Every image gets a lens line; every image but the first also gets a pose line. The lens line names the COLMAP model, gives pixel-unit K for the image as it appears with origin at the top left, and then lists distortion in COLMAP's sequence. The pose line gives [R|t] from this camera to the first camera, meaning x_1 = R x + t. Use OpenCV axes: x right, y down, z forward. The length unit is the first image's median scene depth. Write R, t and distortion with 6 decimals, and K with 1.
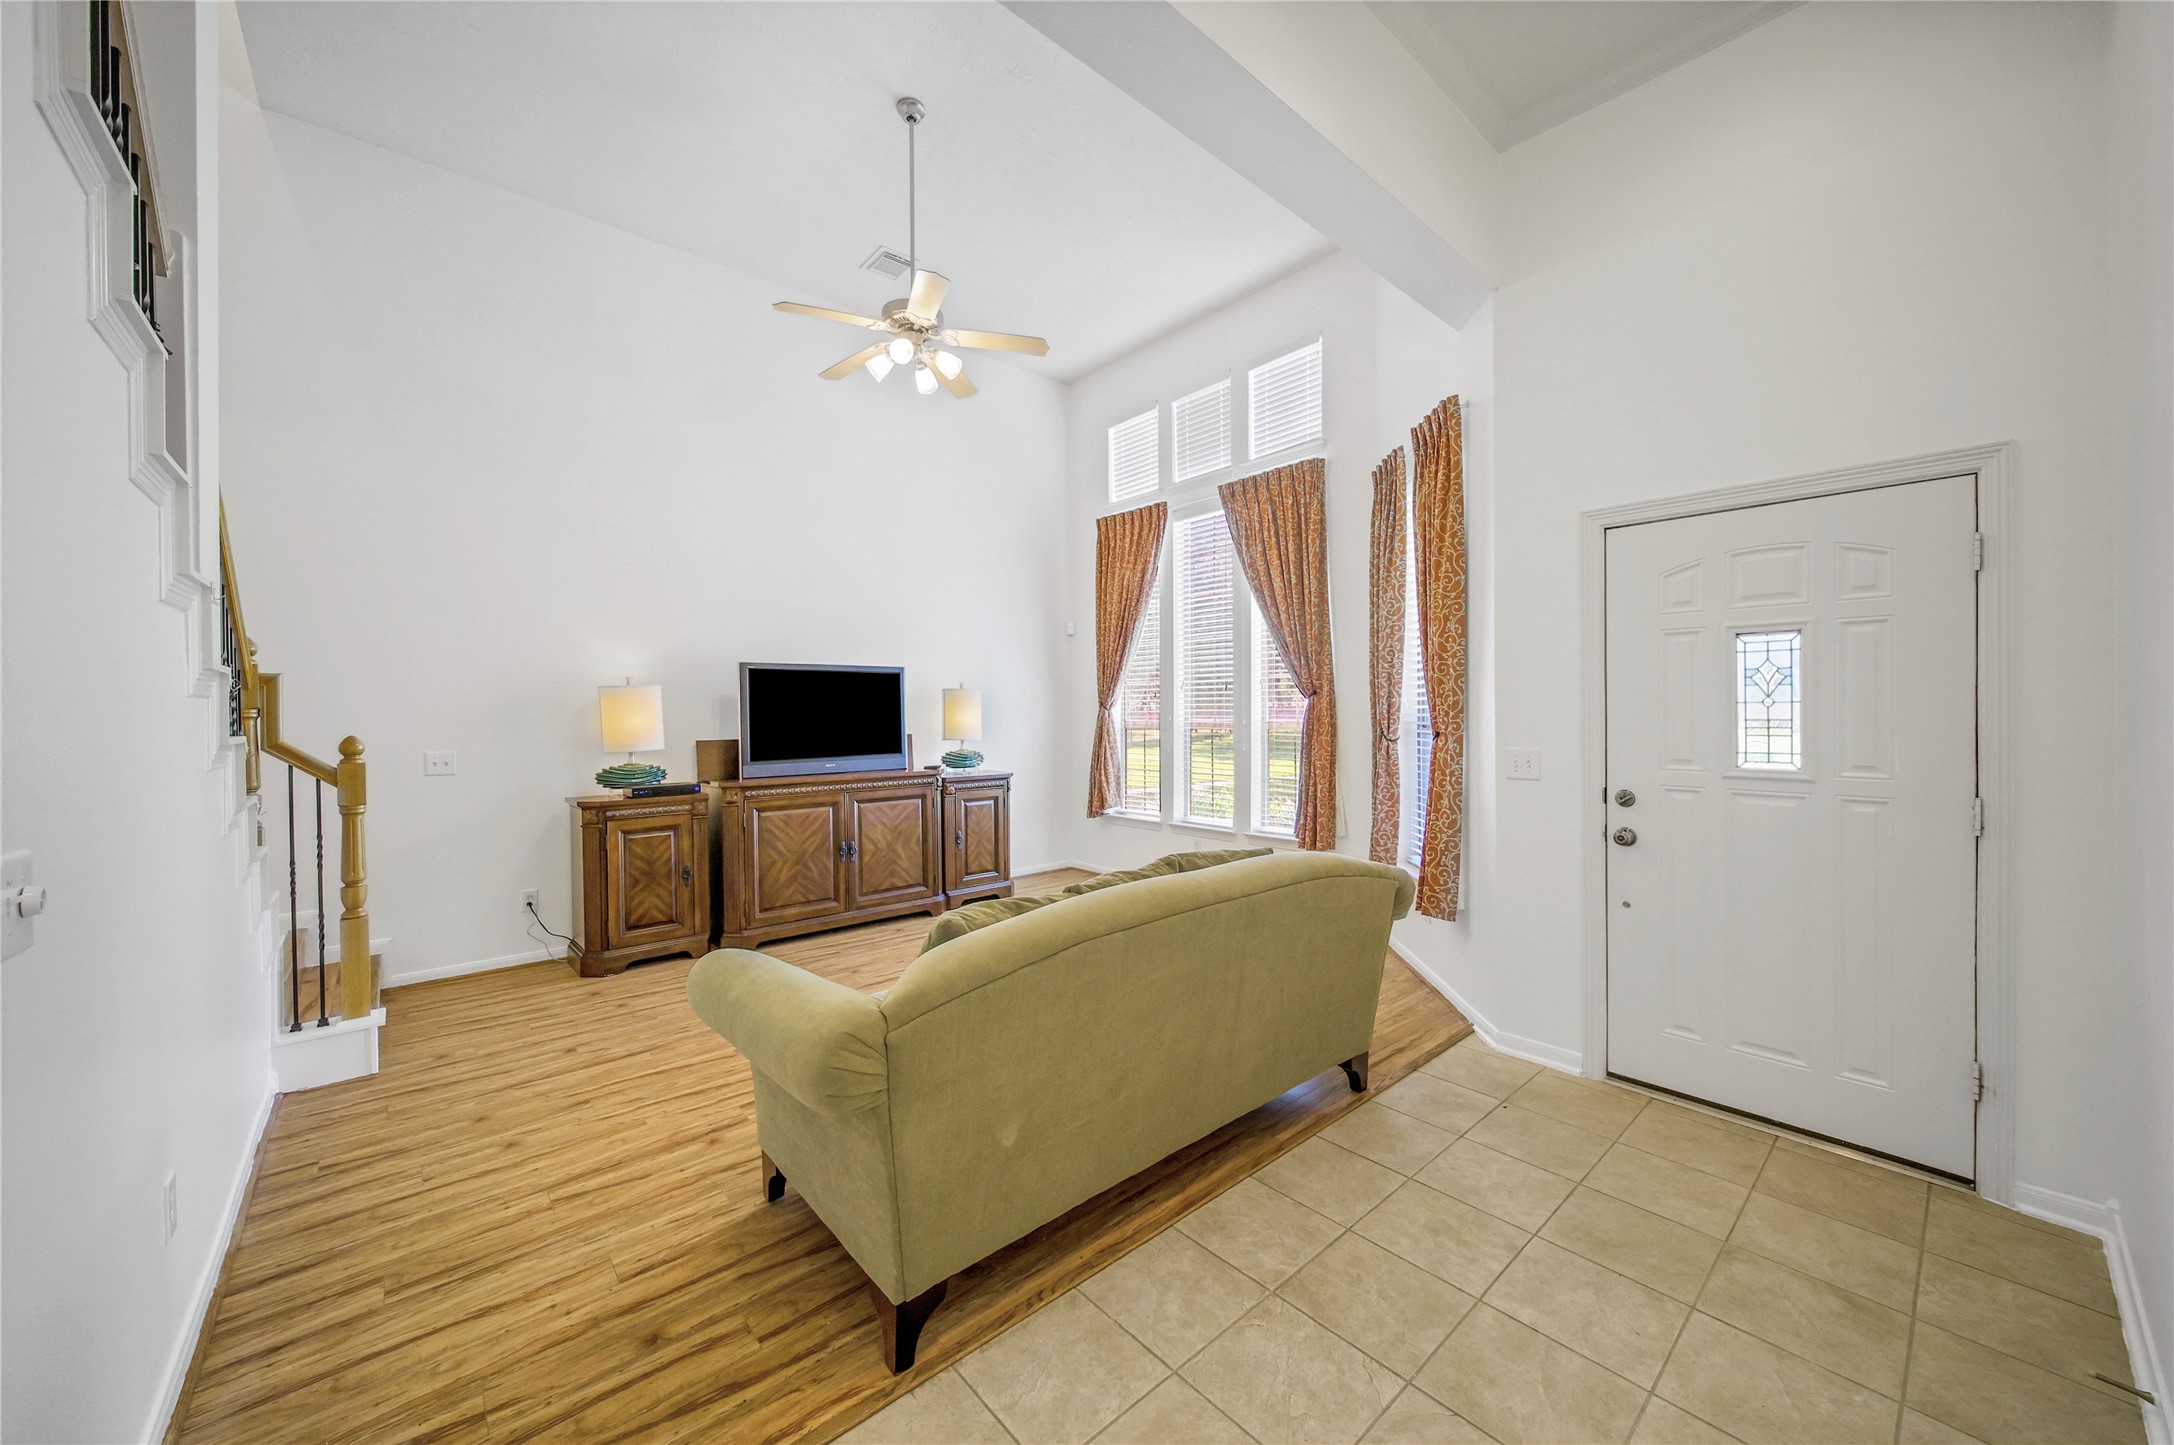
lens RADIAL K [[781.8, 0, 1077.8], [0, 781.8, 722.9], [0, 0, 1]] dist [0.002304, -0.000828]
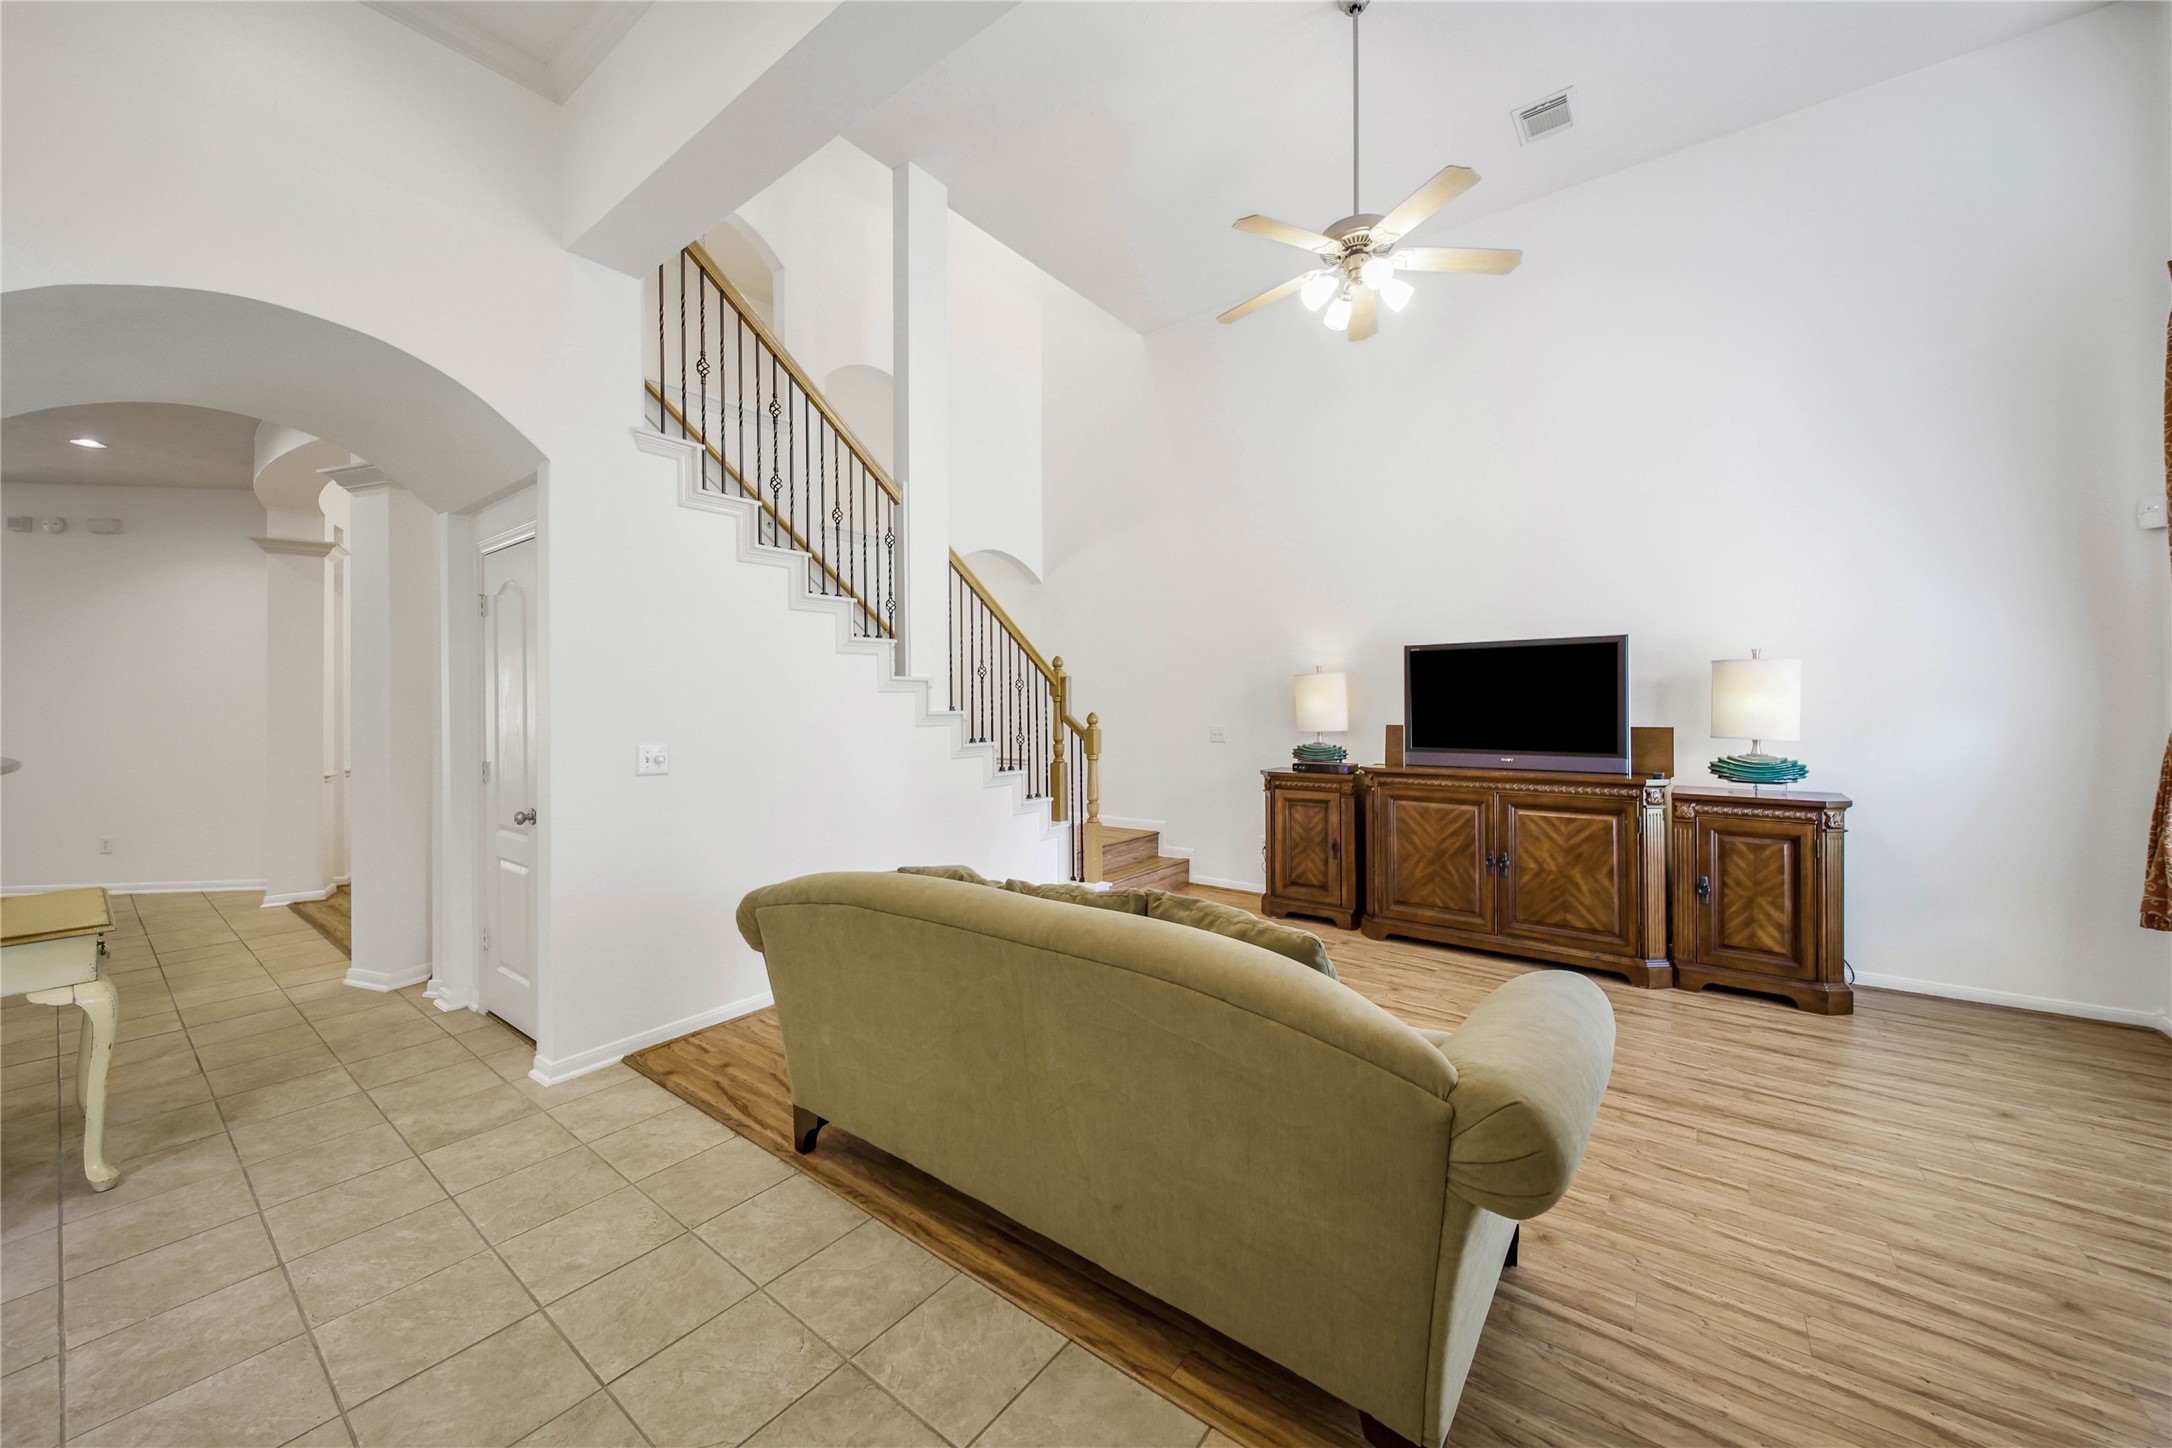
lens RADIAL K [[781.1, 0, 1088.7], [0, 781.1, 709.3], [0, 0, 1]] dist [0.002304, -0.000828]
pose [[0.214381, 0.015153, -0.976633, 0.454584], [-0.009068, 0.999867, 0.013523, -0.008284], [0.976708, 0.005957, 0.214490, 0.421103]]
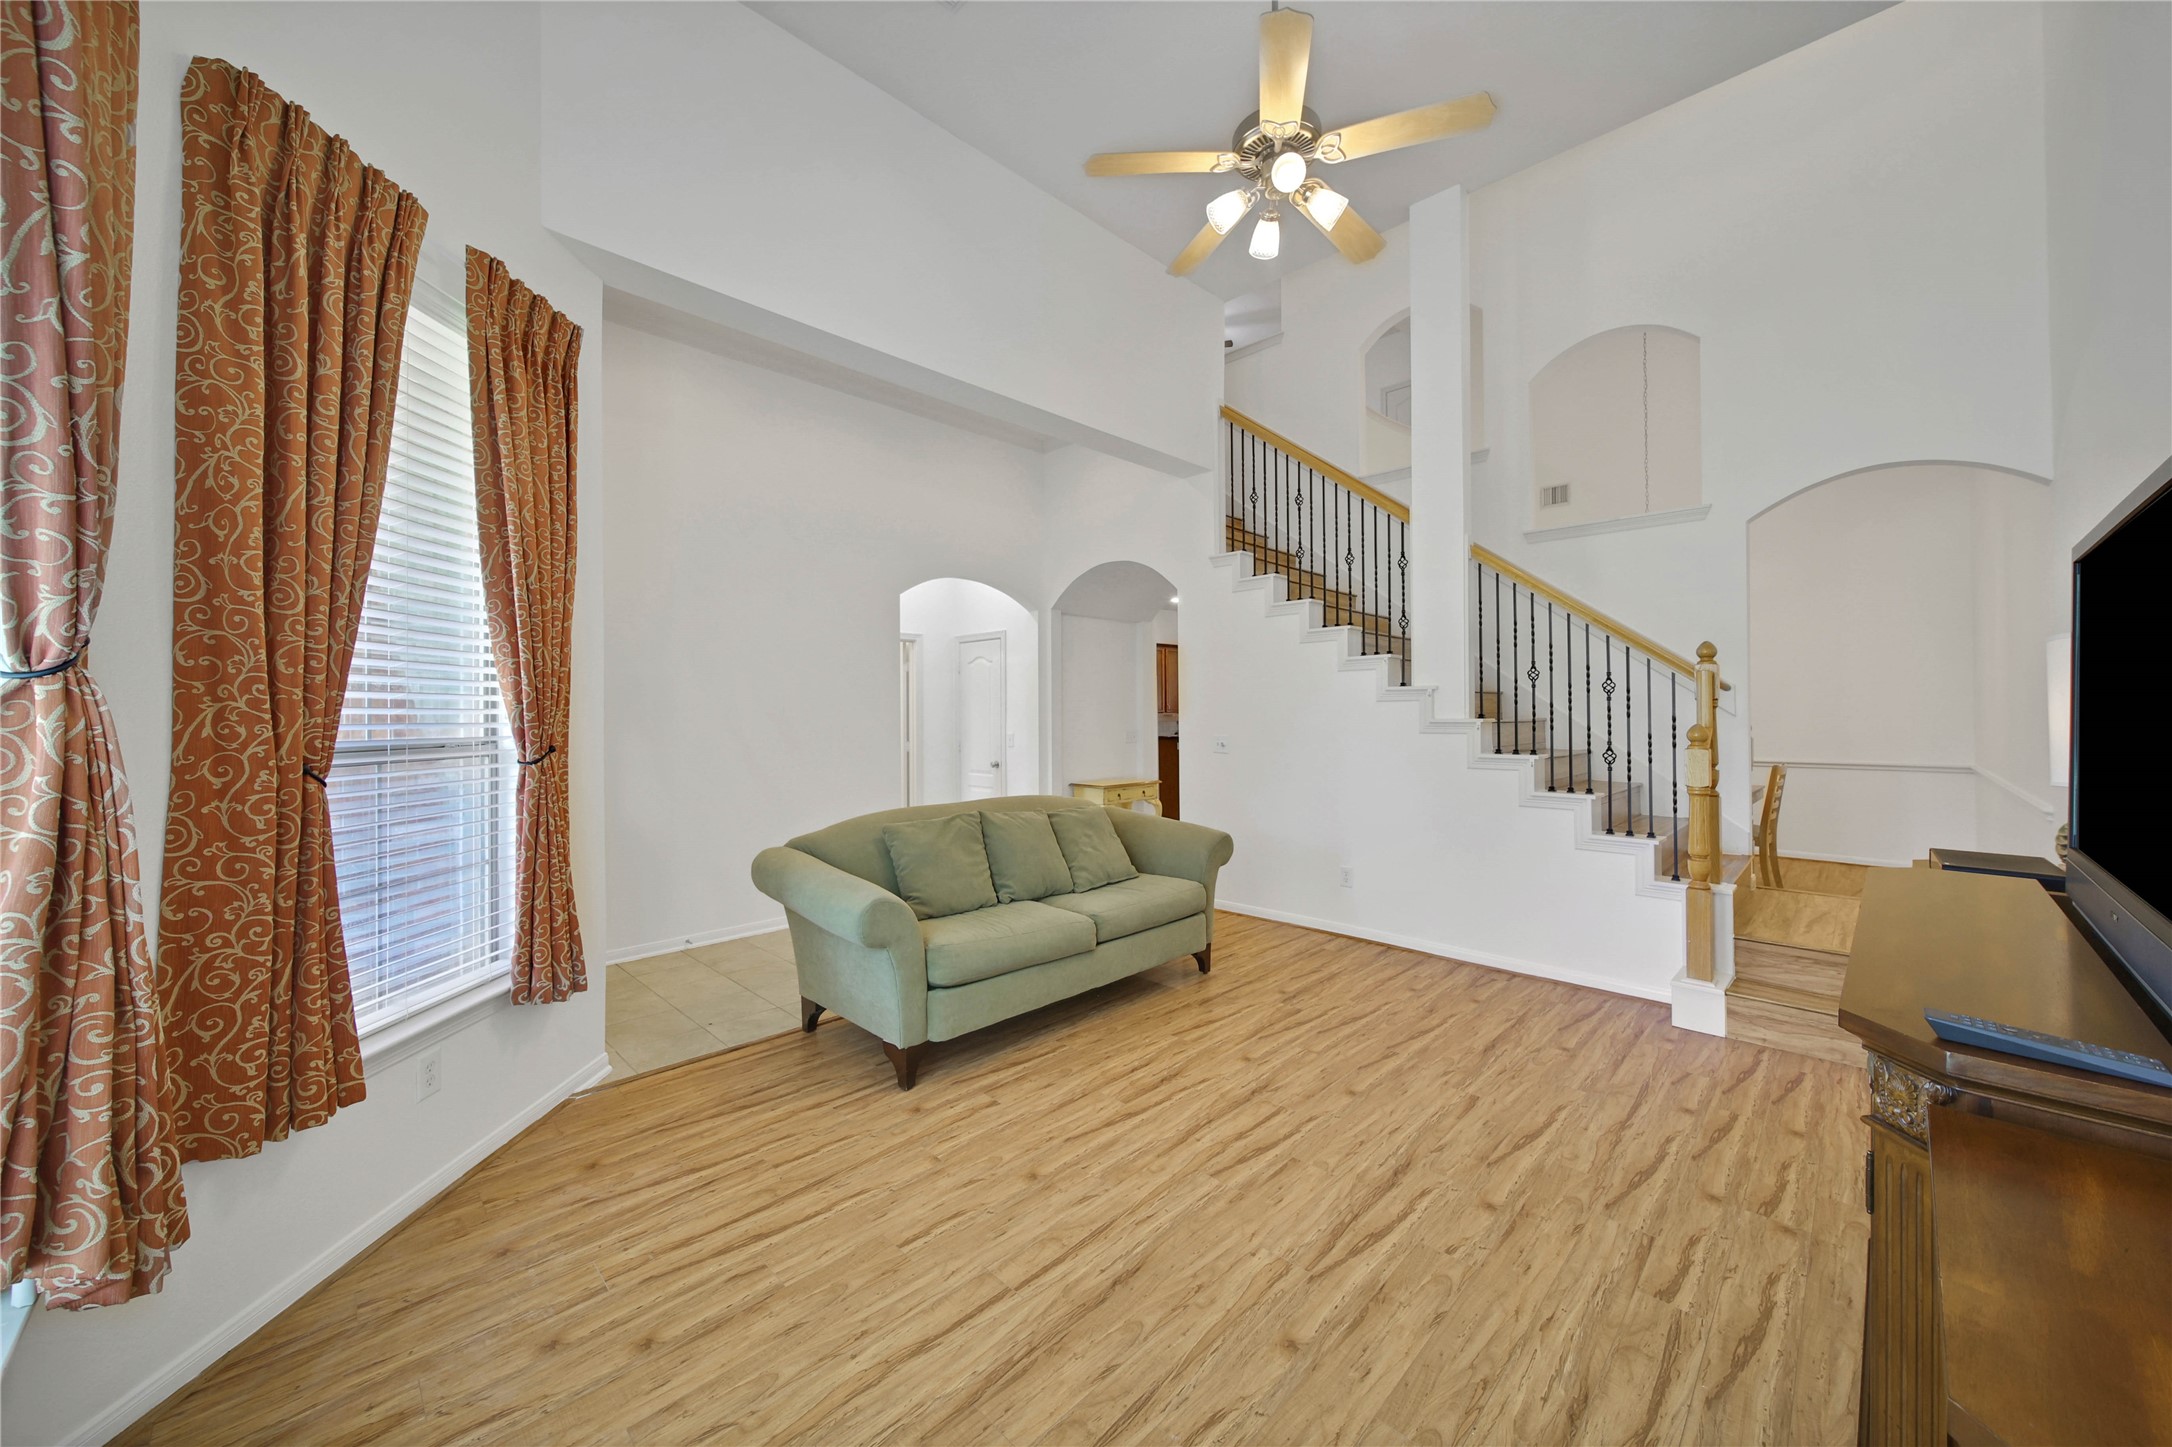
lens RADIAL K [[781.1, 0, 1102.2], [0, 781.1, 710.7], [0, 0, 1]] dist [0.002304, -0.000828]
pose [[-0.993770, 0.013323, -0.110654, 0.023020], [0.011973, 0.999846, 0.012860, -0.018875], [0.110809, 0.011455, -0.993776, 1.338075]]
